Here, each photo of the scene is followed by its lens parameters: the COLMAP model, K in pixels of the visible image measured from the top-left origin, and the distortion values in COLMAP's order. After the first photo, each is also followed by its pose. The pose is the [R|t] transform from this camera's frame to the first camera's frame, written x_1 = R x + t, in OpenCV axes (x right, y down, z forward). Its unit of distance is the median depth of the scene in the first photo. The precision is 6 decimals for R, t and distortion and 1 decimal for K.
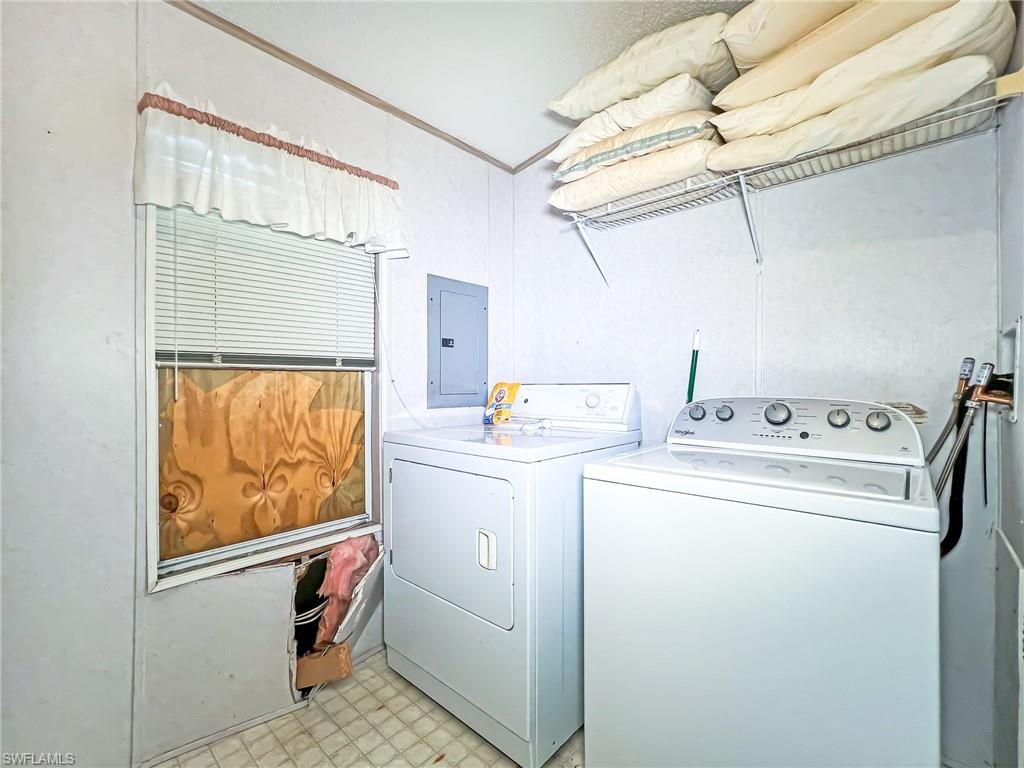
lens RADIAL K [[444.1, 0, 508.0], [0, 444.1, 390.0], [0, 0, 1]] dist [-0.000368, 0.000177]
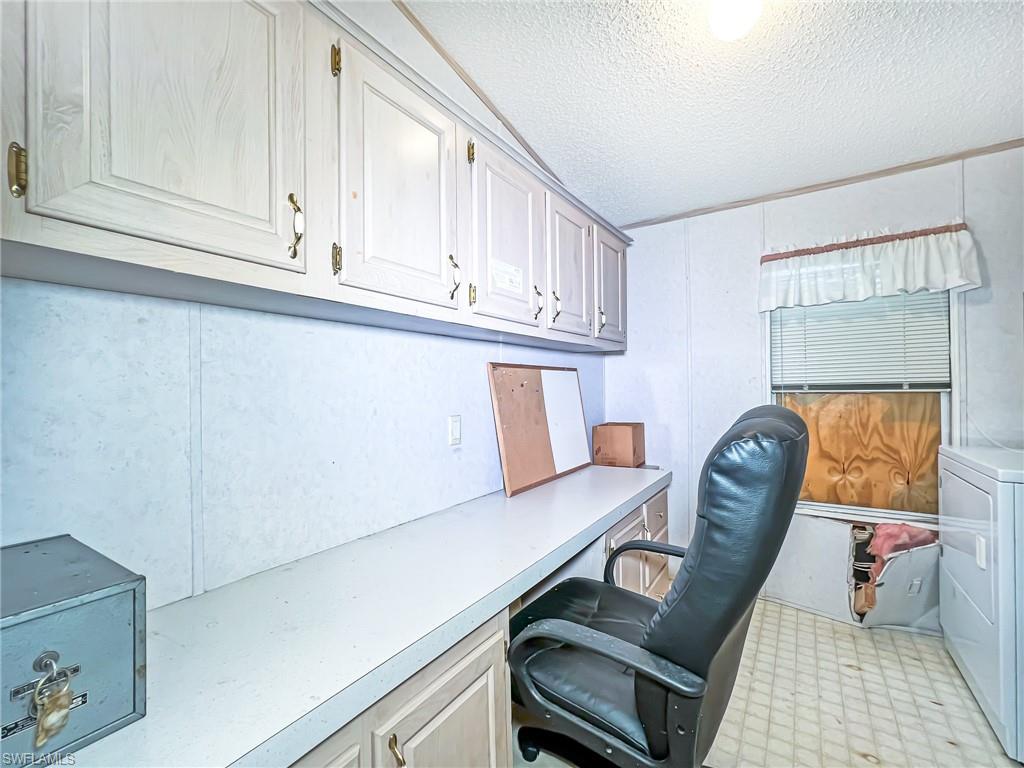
lens RADIAL K [[444.1, 0, 508.0], [0, 444.1, 390.0], [0, 0, 1]] dist [-0.000368, 0.000177]
pose [[0.153571, 0.002023, -0.988136, 0.734789], [-0.004308, 0.999990, 0.001378, -0.051228], [0.988128, 0.004046, 0.153578, -0.332664]]
